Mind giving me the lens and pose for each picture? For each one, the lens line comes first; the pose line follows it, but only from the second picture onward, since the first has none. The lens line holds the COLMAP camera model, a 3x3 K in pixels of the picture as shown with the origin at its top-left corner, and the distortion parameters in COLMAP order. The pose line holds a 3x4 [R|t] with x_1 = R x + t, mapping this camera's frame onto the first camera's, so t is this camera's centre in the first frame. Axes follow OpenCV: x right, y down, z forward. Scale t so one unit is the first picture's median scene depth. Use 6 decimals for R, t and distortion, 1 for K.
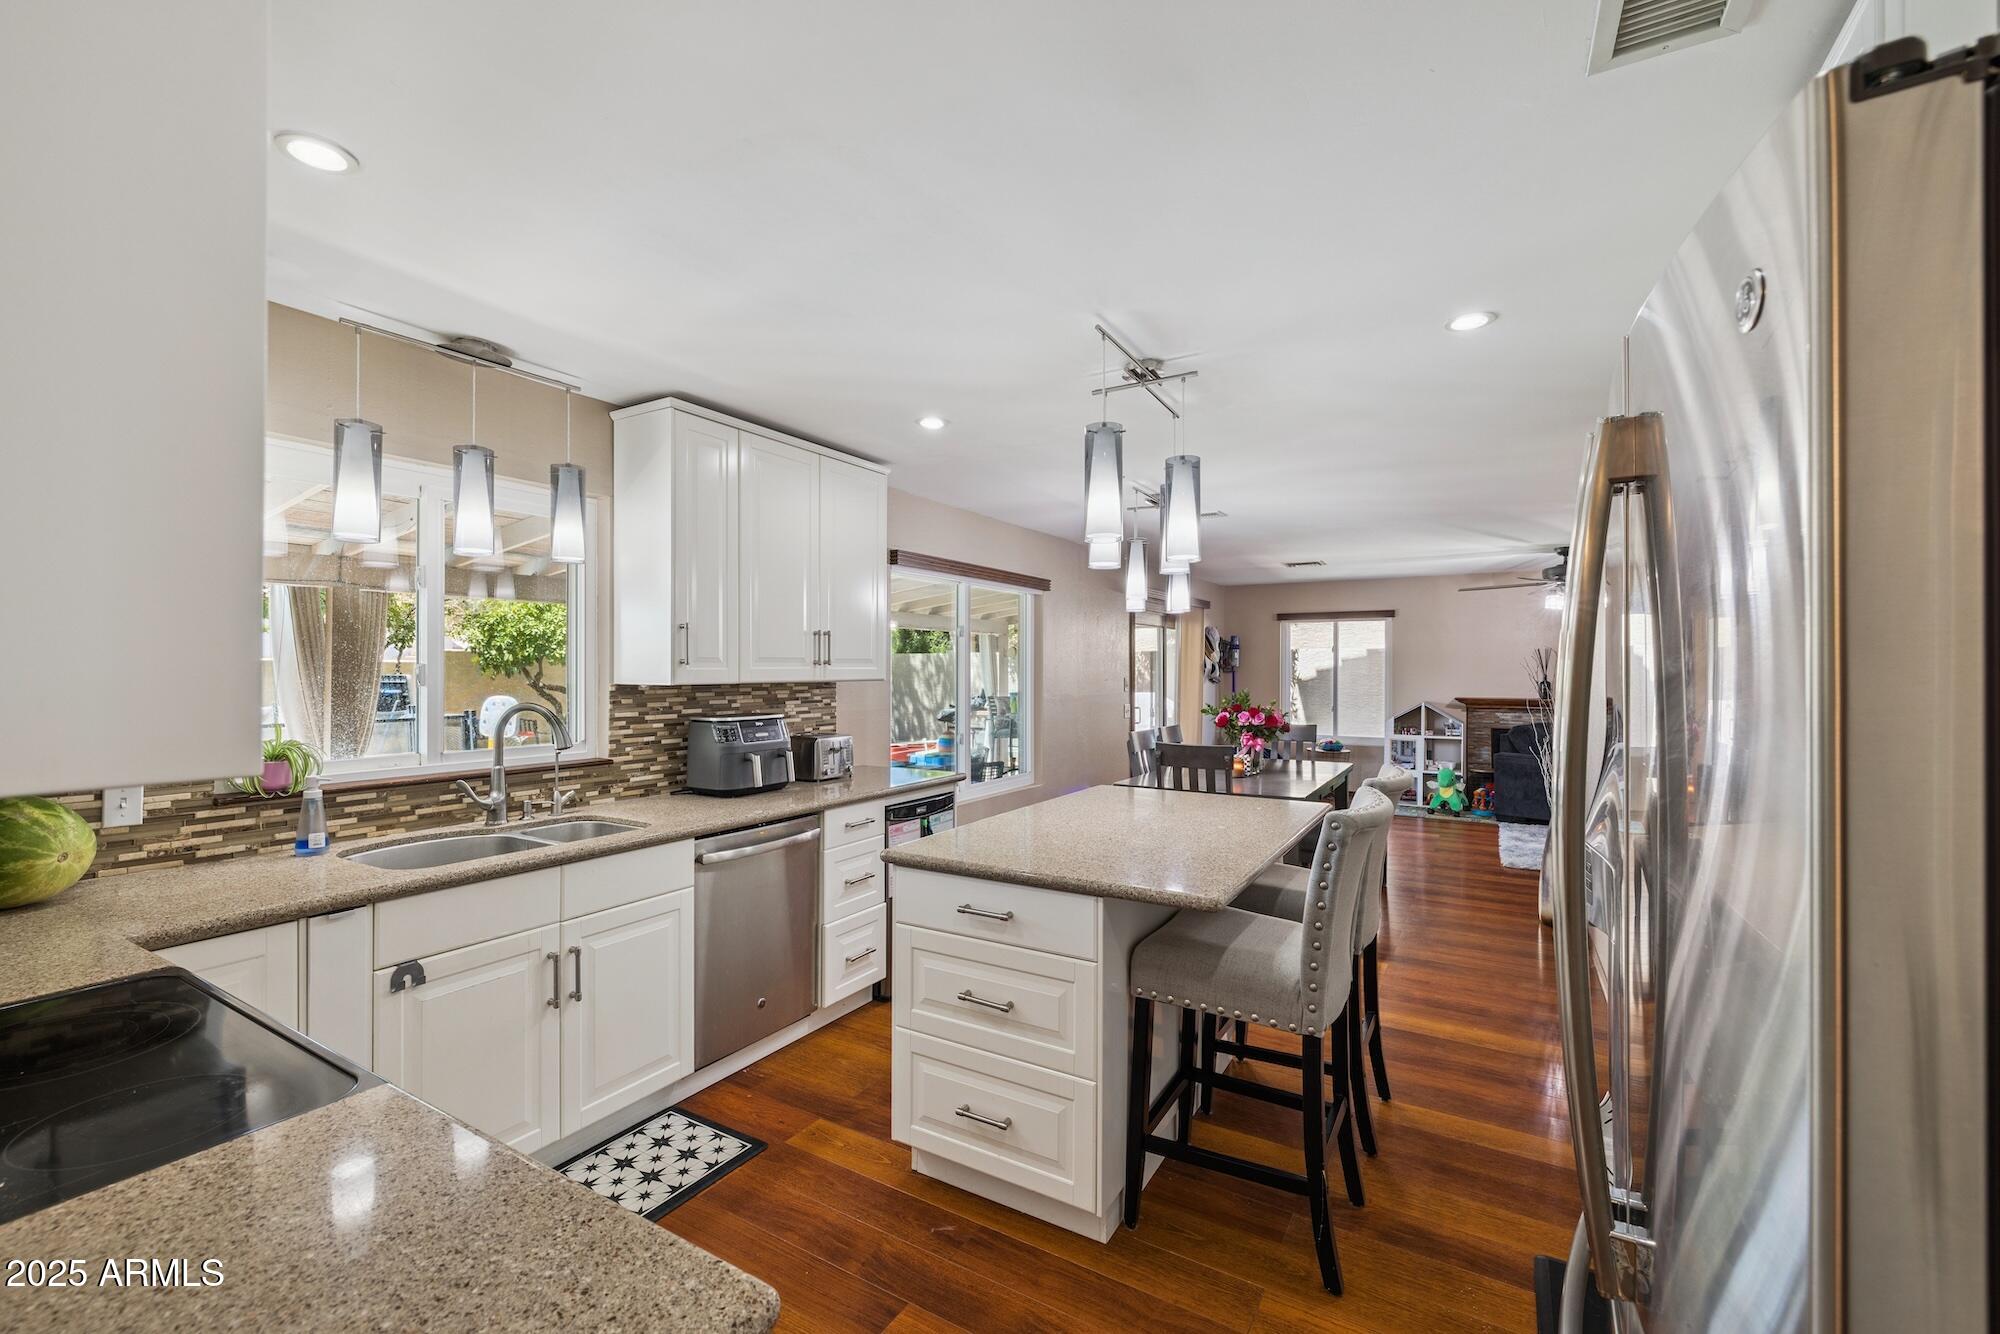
lens RADIAL K [[835.8, 0, 997.2], [0, 835.8, 663.6], [0, 0, 1]] dist [0.000076, -0.000072]
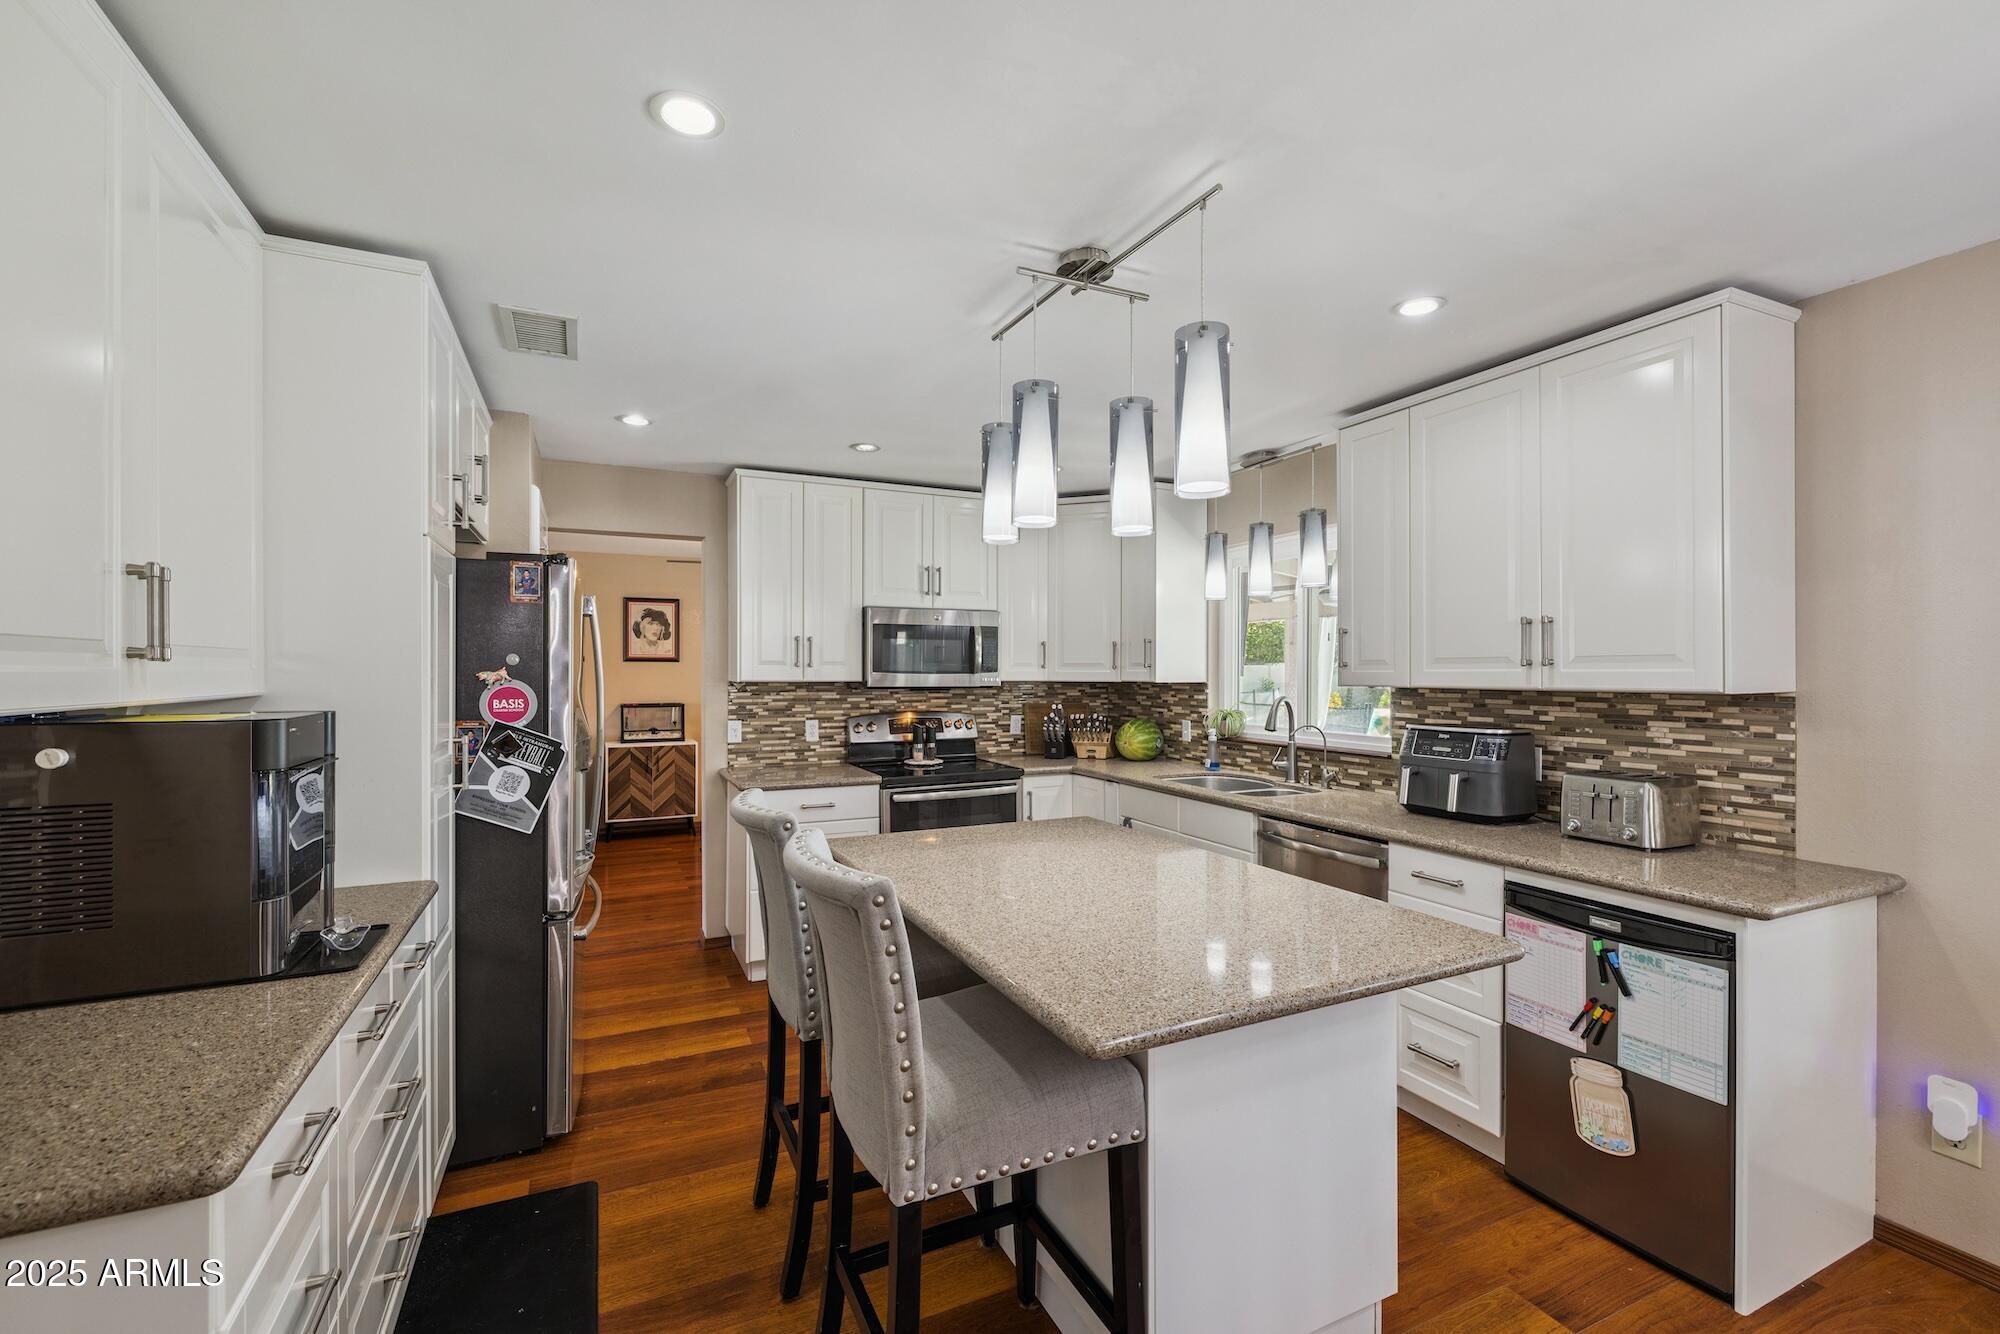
lens RADIAL K [[835.8, 0, 982.8], [0, 835.8, 669.1], [0, 0, 1]] dist [0.000076, -0.000072]
pose [[-0.564493, -0.007026, -0.825408, 0.681886], [-0.000099, 0.999964, -0.008443, 0.011285], [0.825438, -0.004684, -0.564474, 1.095866]]
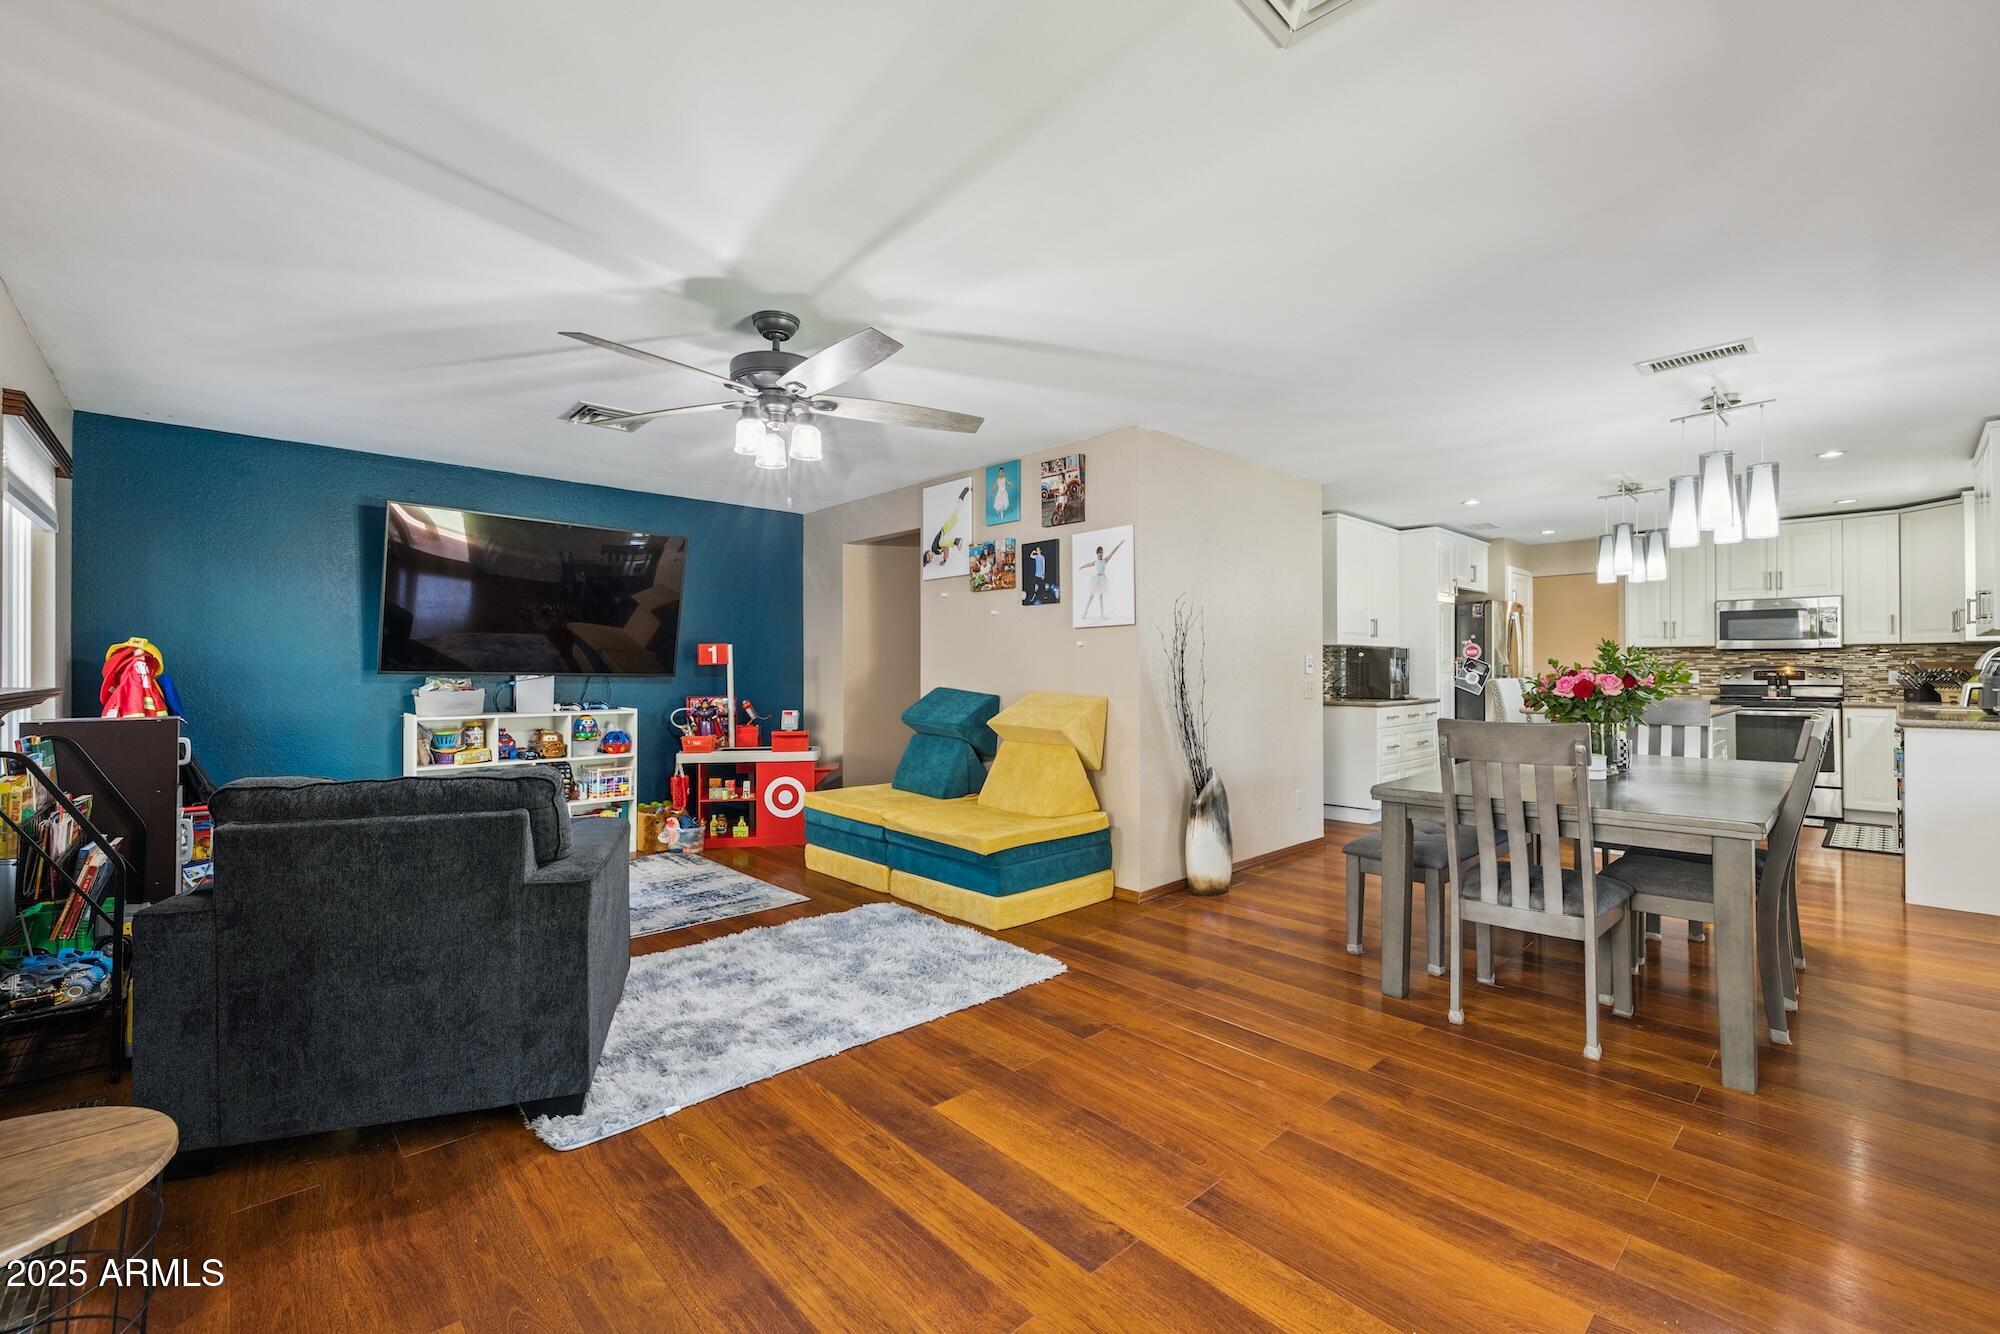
lens RADIAL K [[835.8, 0, 984.5], [0, 835.8, 660.7], [0, 0, 1]] dist [0.000076, -0.000072]
pose [[-0.959105, -0.001862, 0.283044, 0.918844], [-0.005171, 0.999927, -0.010946, 0.090323], [-0.283003, -0.011962, -0.959044, 2.802454]]
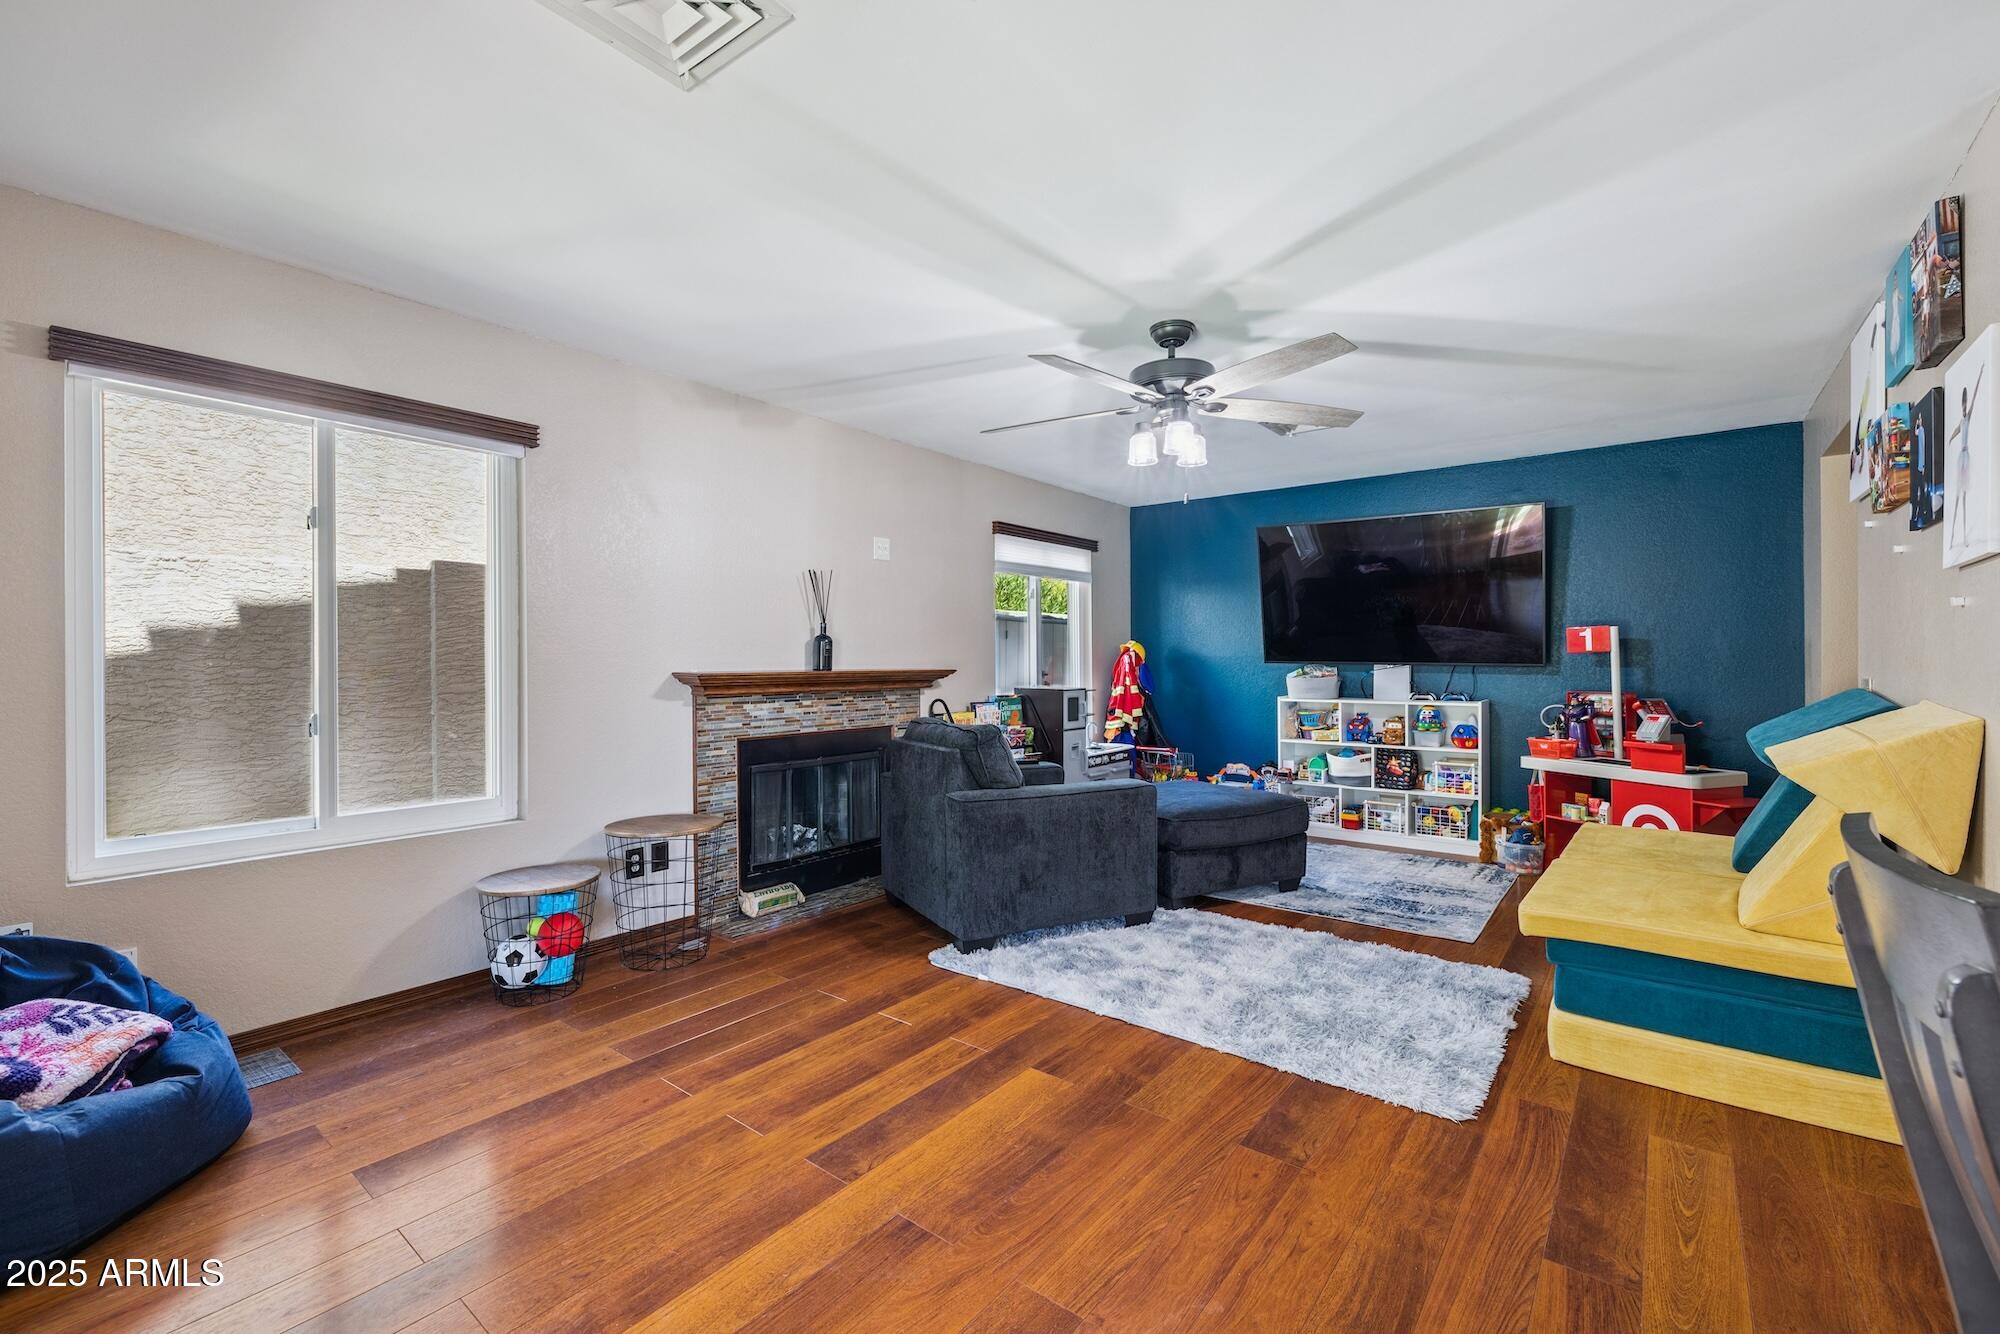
lens RADIAL K [[845.4, 0, 990.8], [0, 845.4, 662.1], [0, 0, 1]] dist [-0.000607, 0.000681]
pose [[0.127282, -0.006291, 0.991847, 0.422503], [0.002111, 0.999979, 0.006072, 0.087511], [-0.991864, 0.001321, 0.127292, 2.106222]]
